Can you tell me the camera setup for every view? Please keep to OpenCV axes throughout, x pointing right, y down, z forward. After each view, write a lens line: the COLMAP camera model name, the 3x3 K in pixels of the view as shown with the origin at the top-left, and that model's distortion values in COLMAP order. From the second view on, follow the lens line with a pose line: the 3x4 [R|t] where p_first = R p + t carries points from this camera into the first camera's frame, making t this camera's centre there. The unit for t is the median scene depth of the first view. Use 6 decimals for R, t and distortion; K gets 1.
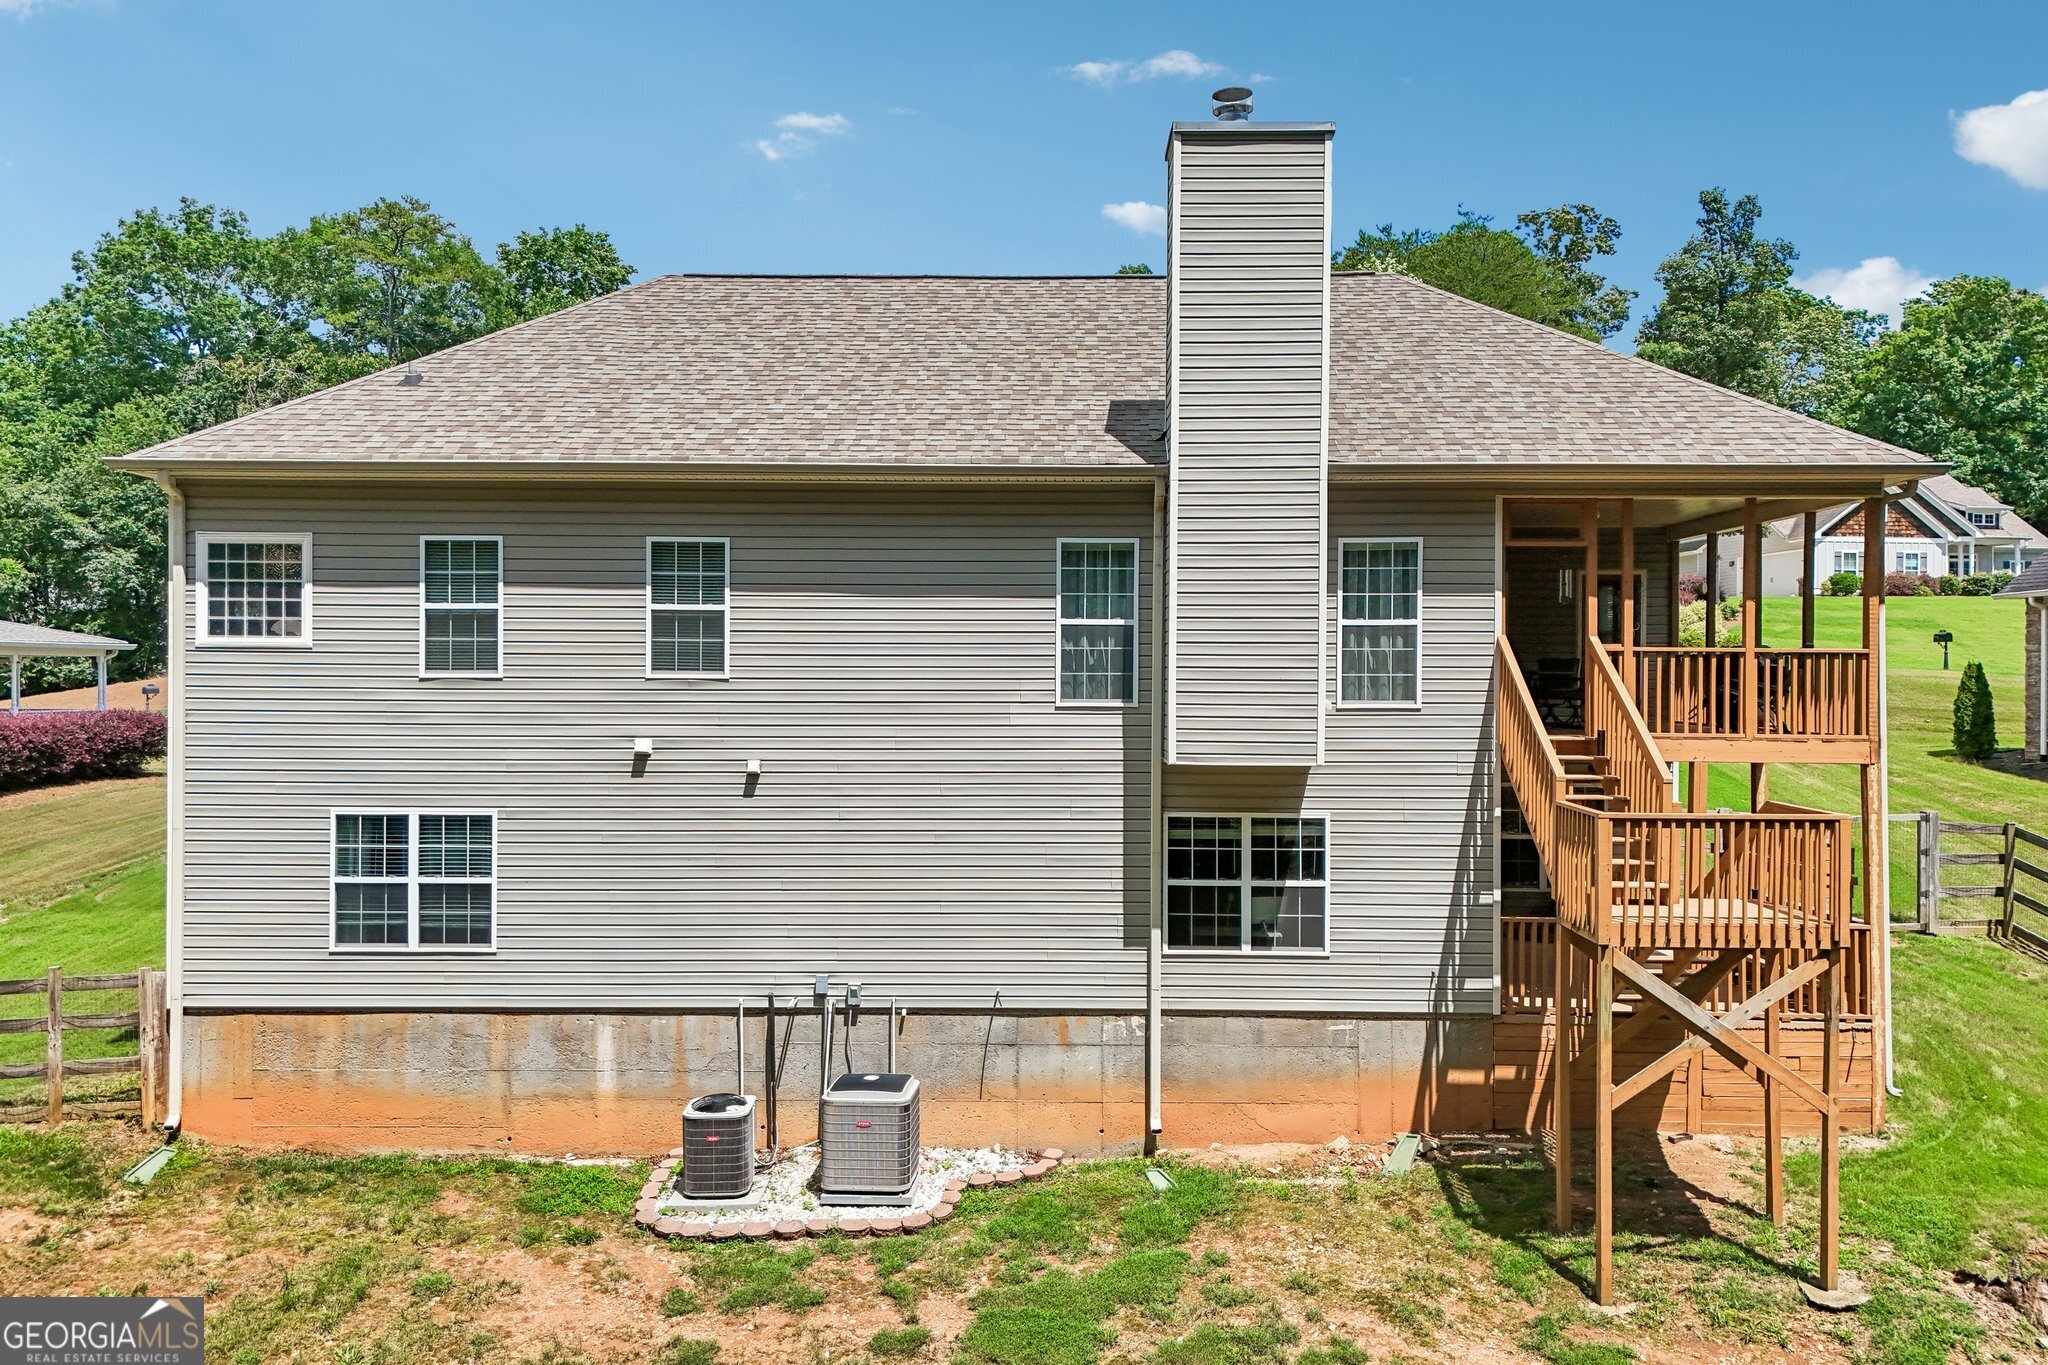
lens RADIAL K [[1507.3, 0, 1029.2], [0, 1507.3, 687.8], [0, 0, 1]] dist [0.080386, -0.071369]
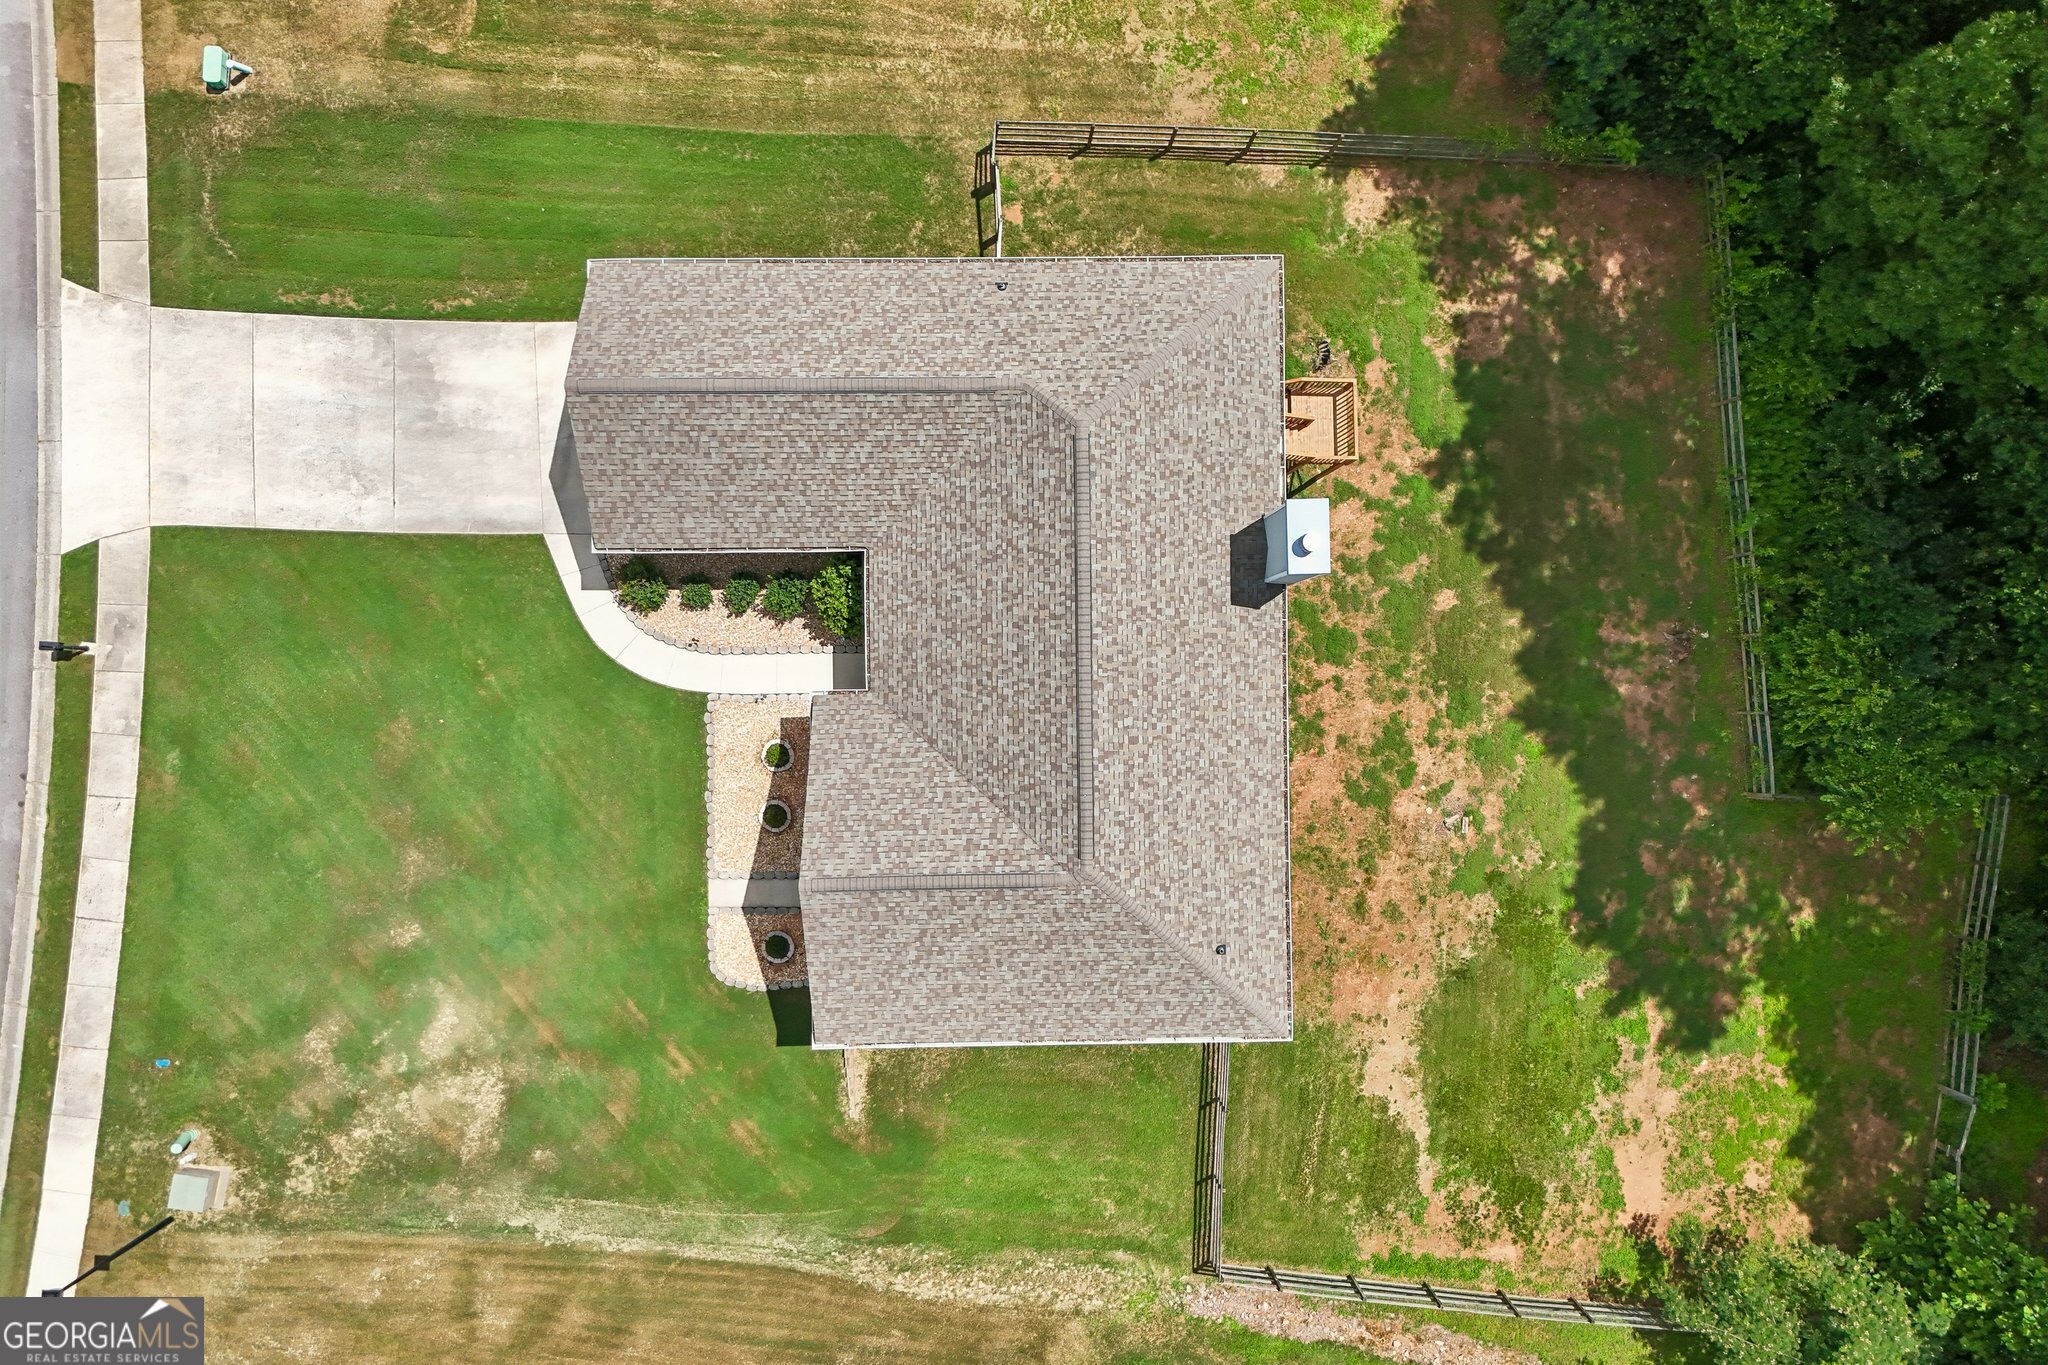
lens RADIAL K [[1507.3, 0, 1029.2], [0, 1507.3, 687.8], [0, 0, 1]] dist [0.080386, -0.071369]
pose [[-0.022775, -0.999714, -0.007248, -0.041569], [-0.020405, -0.006784, 0.999769, -2.426844], [-0.999532, 0.022918, -0.020245, 1.416503]]
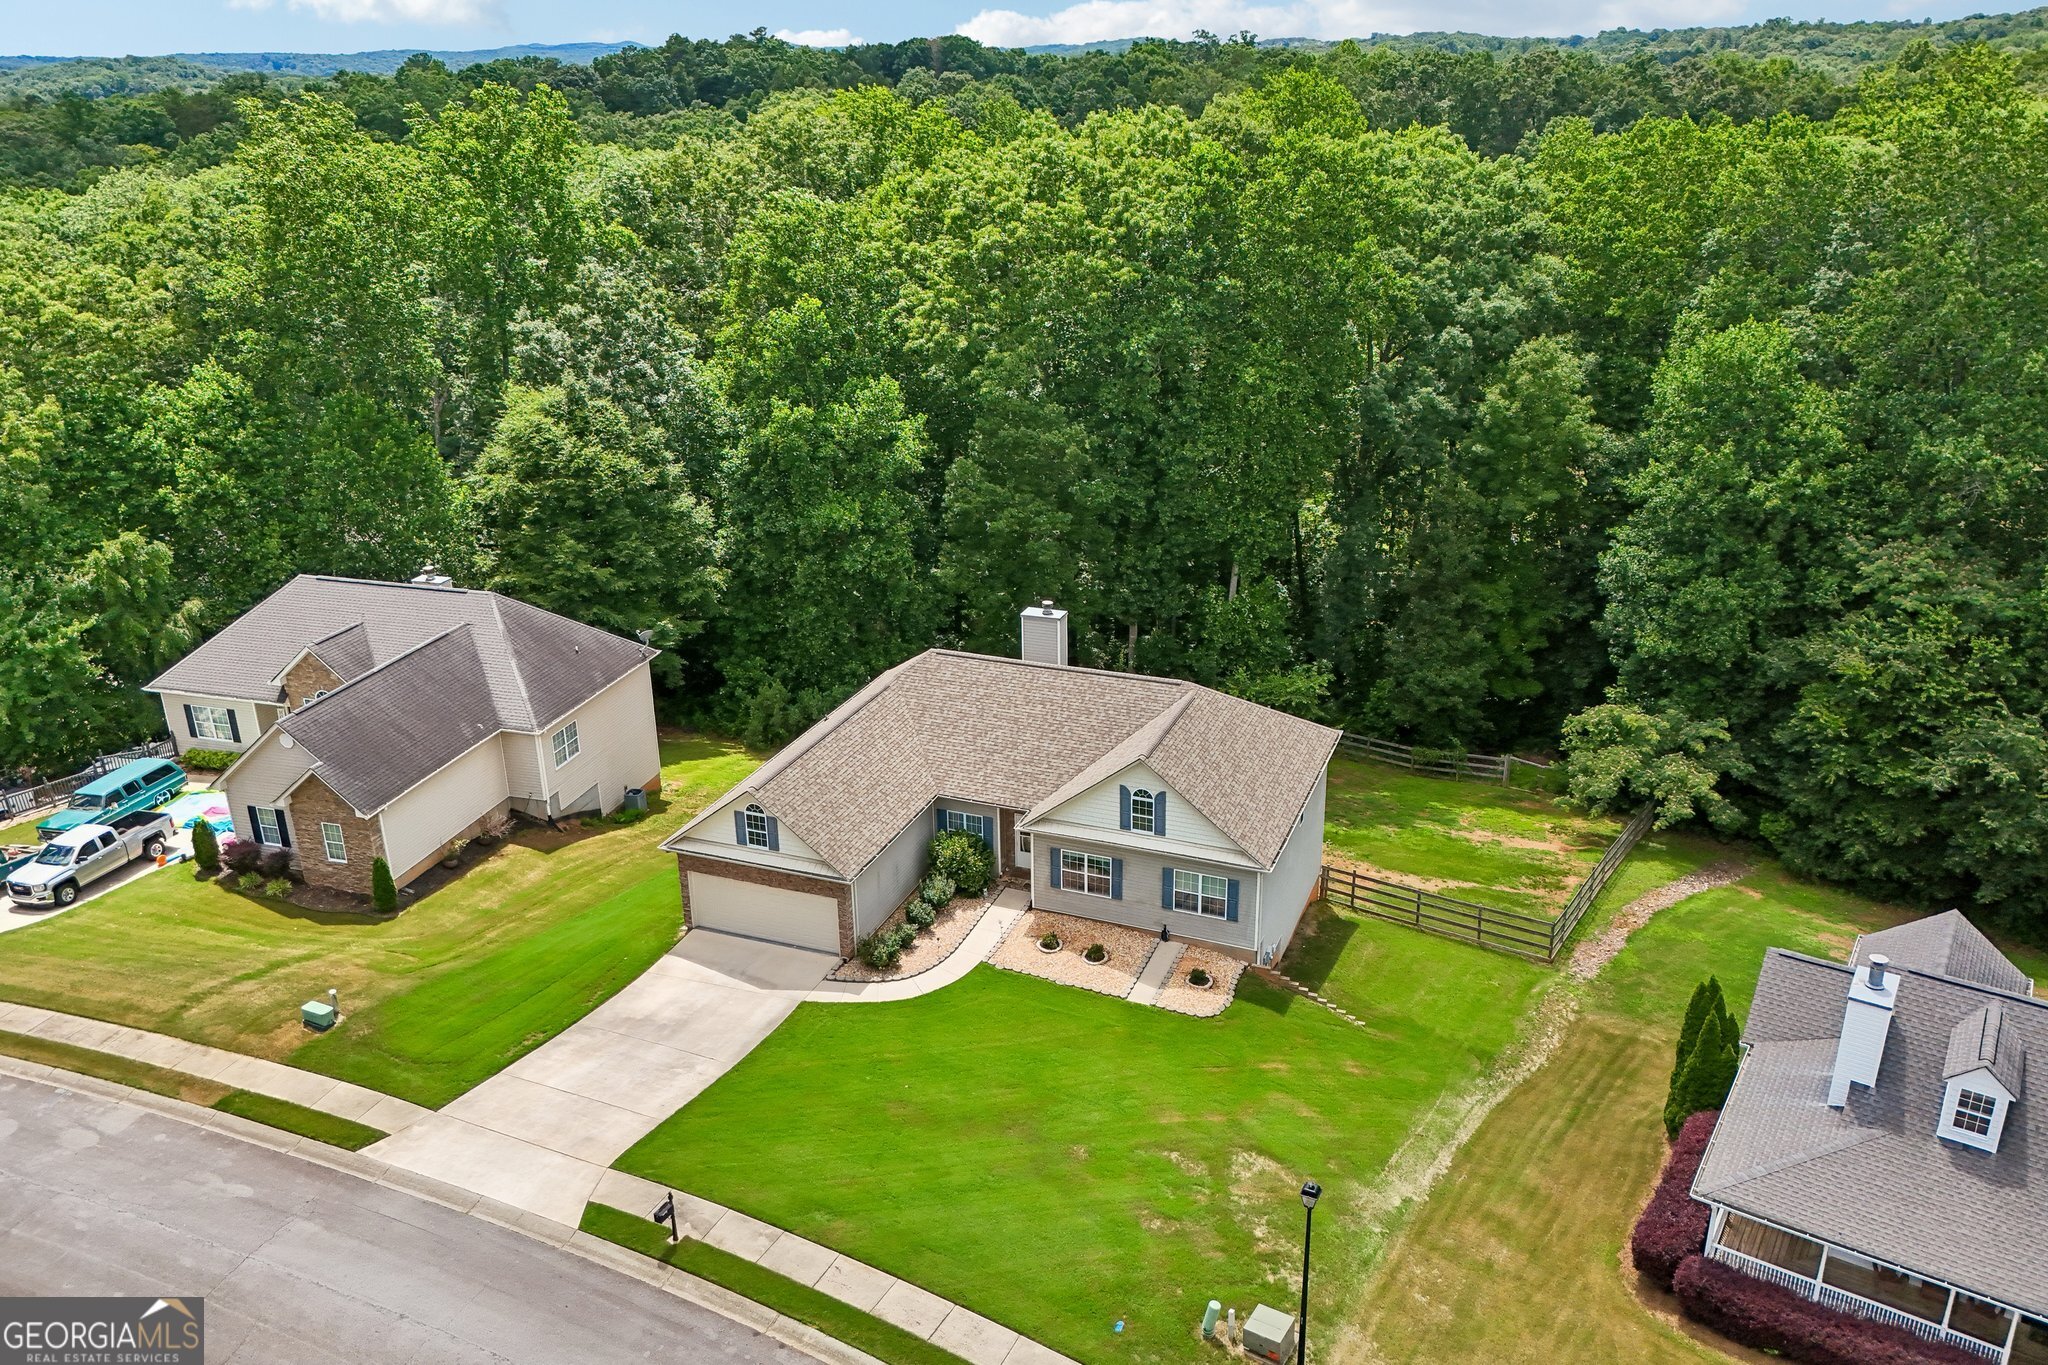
lens RADIAL K [[1543.2, 0, 1024.0], [0, 1543.2, 682.5], [0, 0, 1]] dist [0.096250, -0.089703]
pose [[-0.933517, -0.127553, 0.335075, -1.105524], [0.008366, 0.926572, 0.376024, -1.612825], [-0.358435, 0.353828, -0.863904, 4.344903]]
